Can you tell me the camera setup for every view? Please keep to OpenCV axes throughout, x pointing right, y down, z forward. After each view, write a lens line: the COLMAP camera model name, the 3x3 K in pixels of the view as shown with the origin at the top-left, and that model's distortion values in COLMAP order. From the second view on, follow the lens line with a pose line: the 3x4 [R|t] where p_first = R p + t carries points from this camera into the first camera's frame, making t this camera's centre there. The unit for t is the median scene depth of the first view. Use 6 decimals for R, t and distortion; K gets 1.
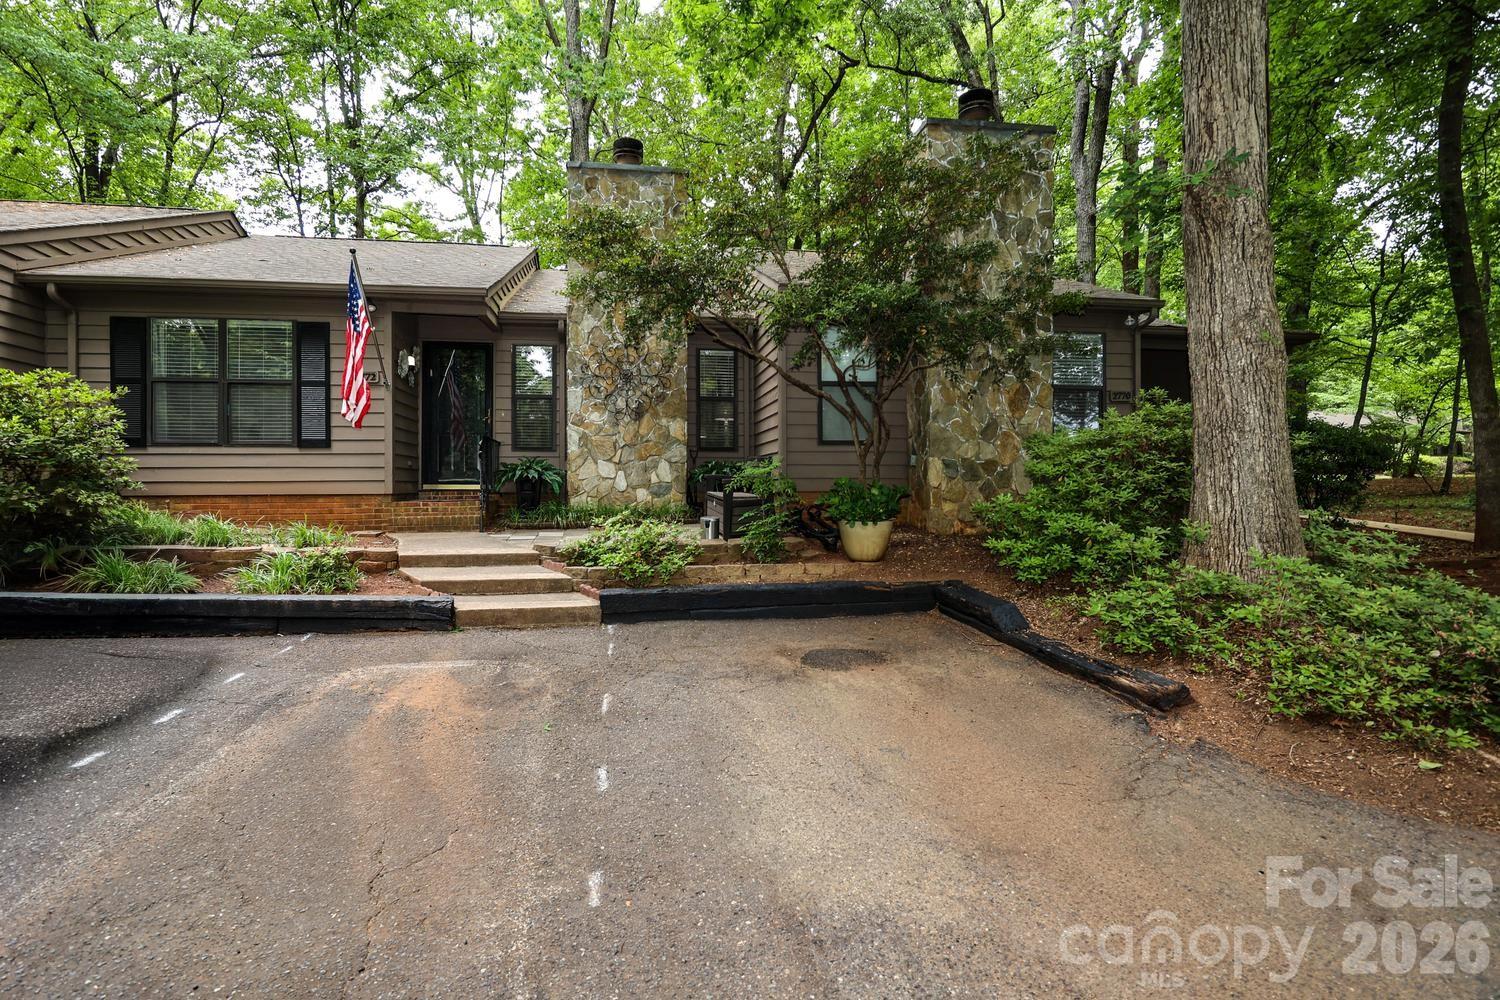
lens RADIAL K [[755.8, 0, 749.8], [0, 755.8, 492.0], [0, 0, 1]] dist [0.000815, -0.000144]
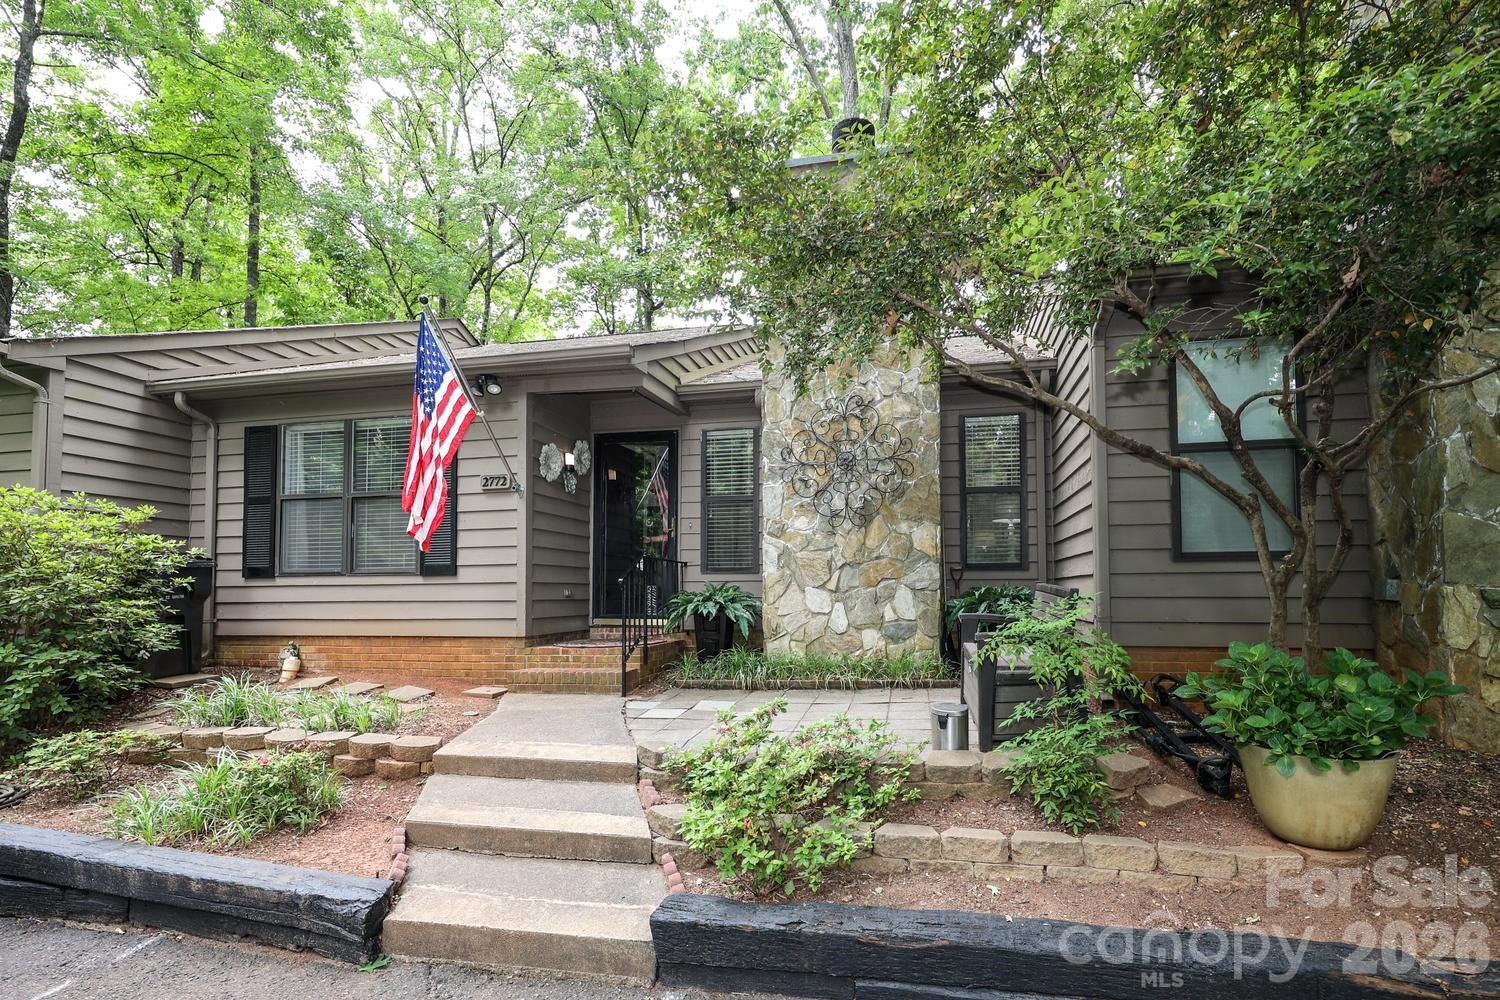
lens RADIAL K [[713.5, 0, 786.1], [0, 713.5, 567.1], [0, 0, 1]] dist [0.001014, -0.000656]
pose [[0.927220, -0.011881, -0.374330, 0.023348], [-0.002241, 0.999303, -0.037269, -0.036376], [0.374512, 0.035395, 0.926546, 0.401031]]
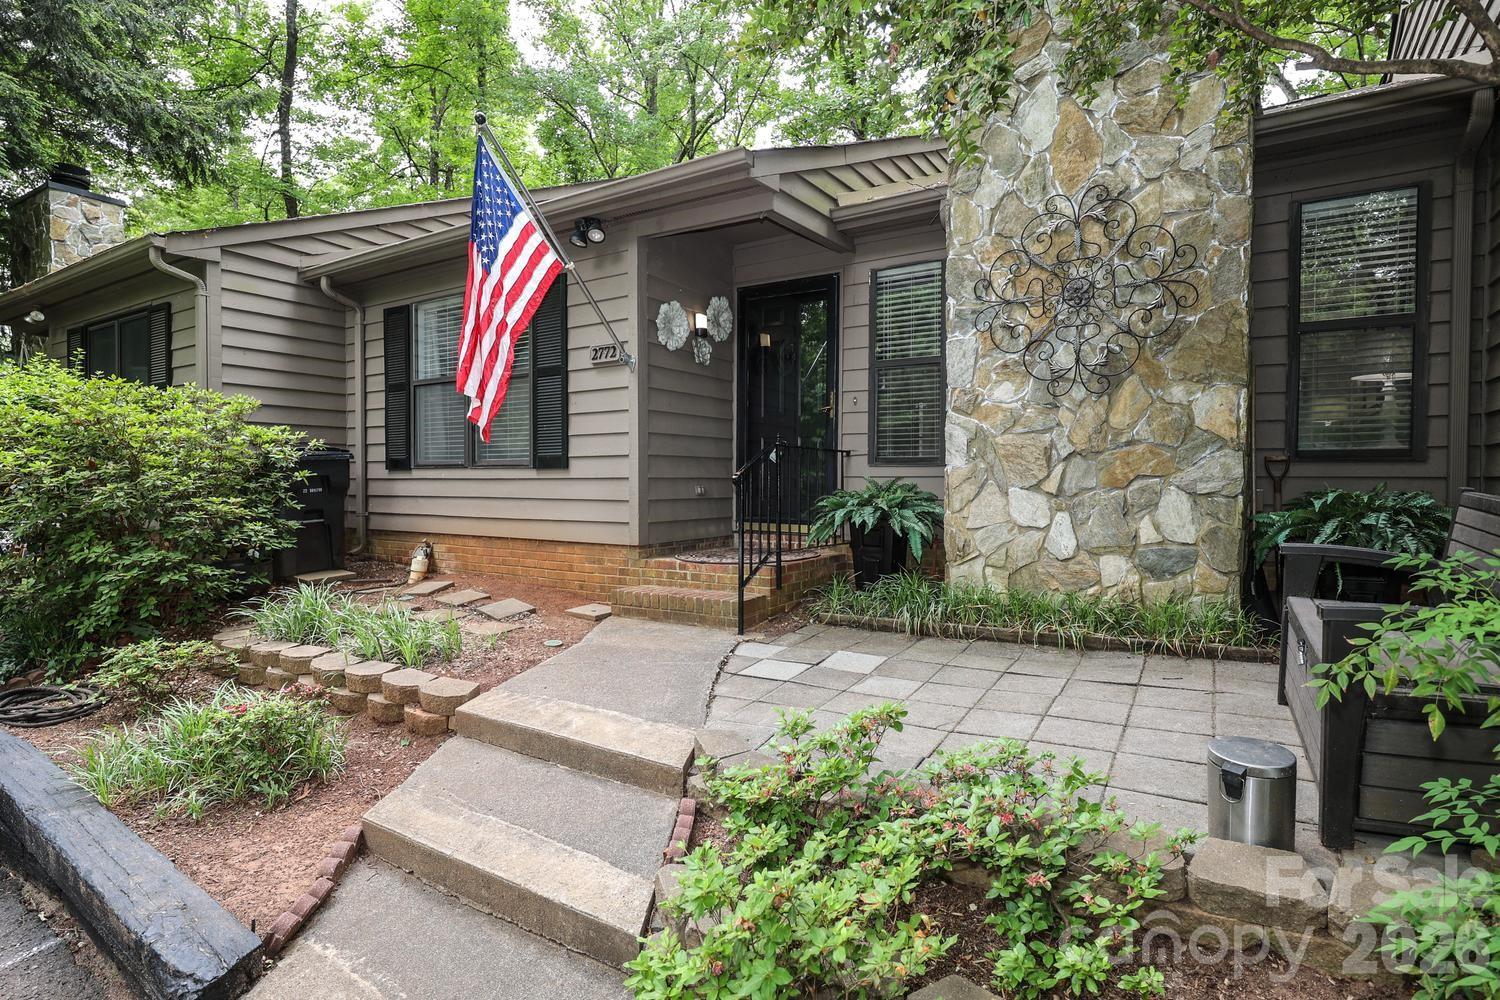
lens RADIAL K [[755.8, 0, 749.8], [0, 755.8, 492.0], [0, 0, 1]] dist [0.000815, -0.000144]
pose [[0.726368, 0.021672, -0.686964, -0.001328], [-0.010431, 0.999735, 0.020509, -0.047529], [0.687227, -0.007732, 0.726402, 0.564637]]
